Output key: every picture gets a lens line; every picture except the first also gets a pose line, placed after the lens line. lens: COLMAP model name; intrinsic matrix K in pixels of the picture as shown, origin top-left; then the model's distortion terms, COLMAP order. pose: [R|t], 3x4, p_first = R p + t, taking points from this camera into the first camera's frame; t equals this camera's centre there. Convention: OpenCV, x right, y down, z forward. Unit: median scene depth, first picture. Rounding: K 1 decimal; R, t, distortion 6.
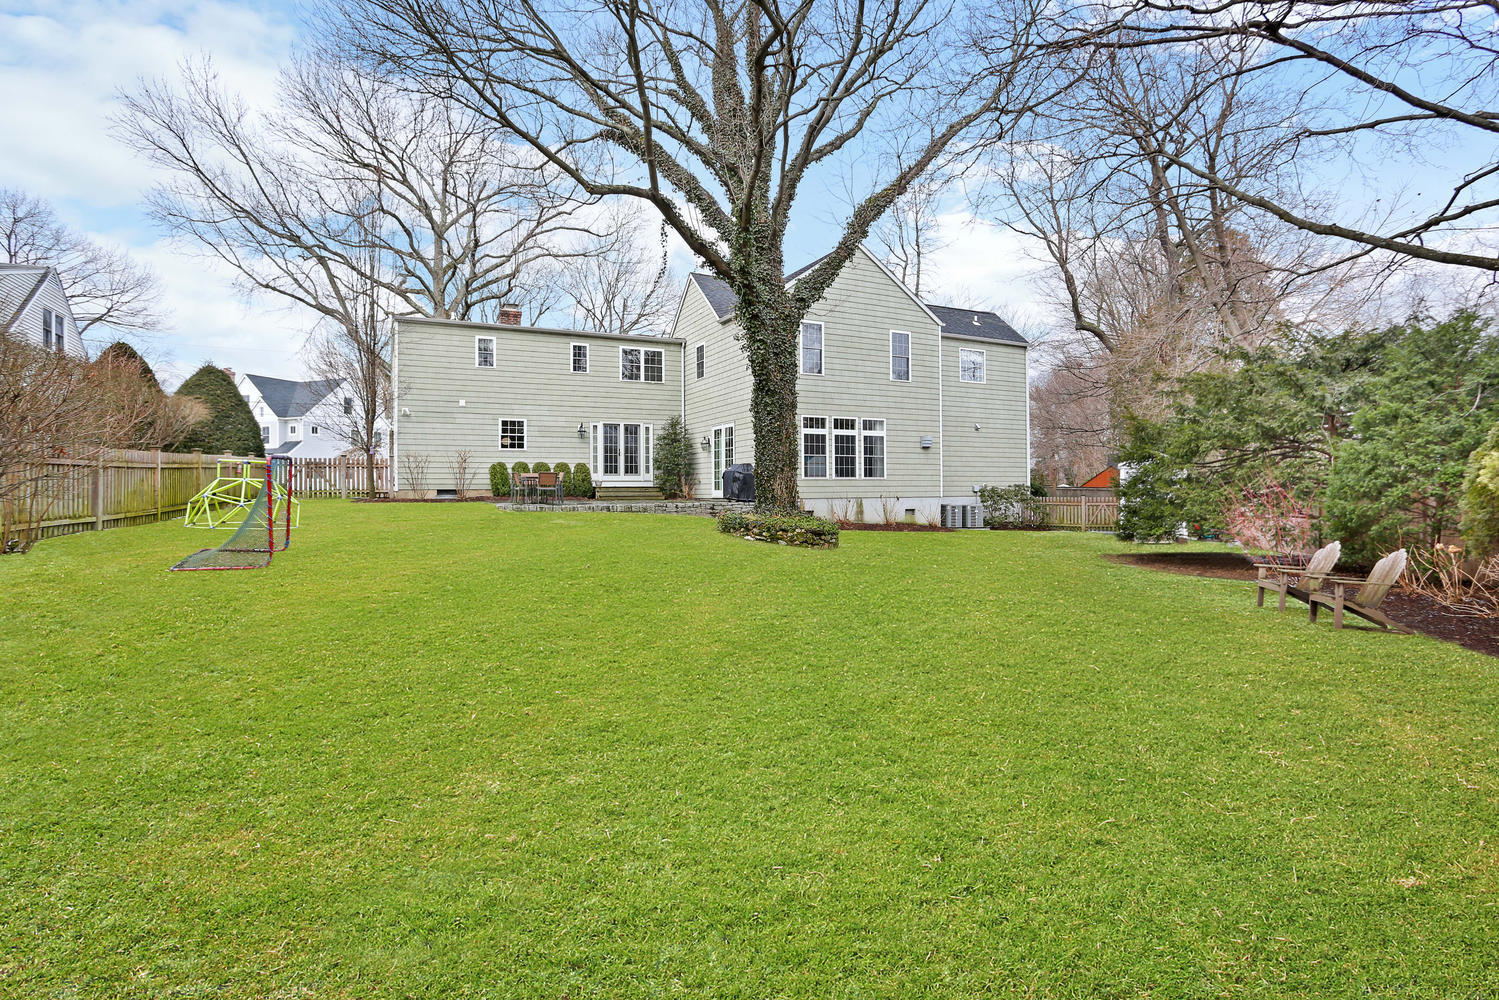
lens RADIAL K [[758.4, 0, 754.3], [0, 758.4, 496.7], [0, 0, 1]] dist [-0.076297, 0.035370]
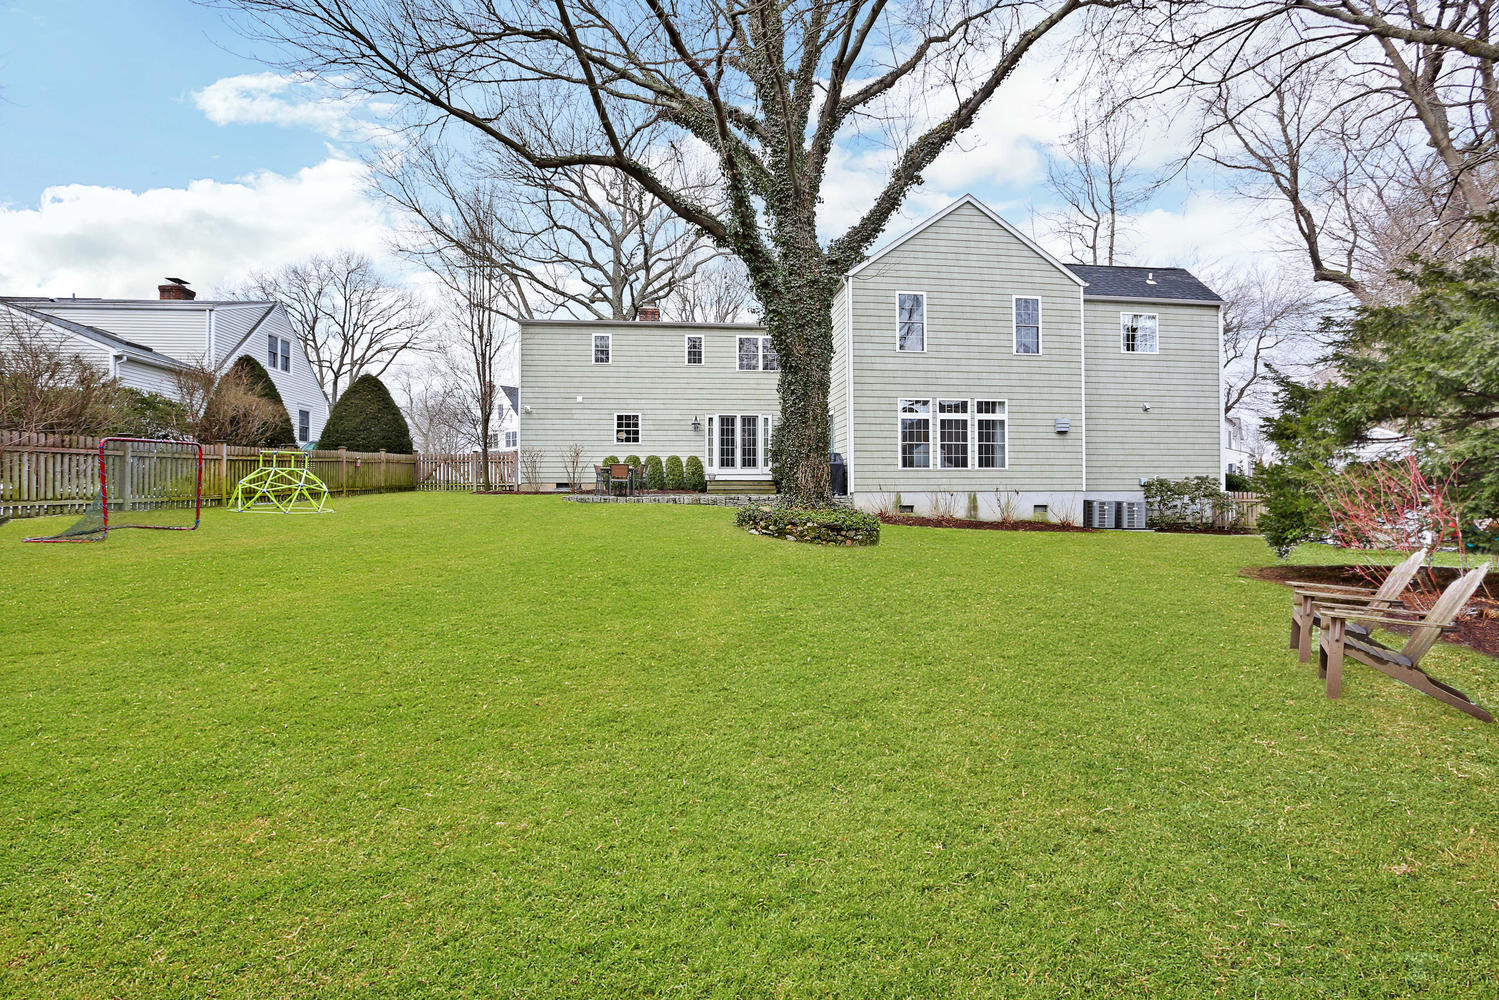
lens RADIAL K [[758.4, 0, 754.3], [0, 758.4, 496.7], [0, 0, 1]] dist [-0.076297, 0.035370]
pose [[0.940327, 0.004394, -0.340243, 0.189181], [-0.004584, 0.999989, 0.000246, 0.008140], [0.340241, 0.001328, 0.940337, 0.099617]]
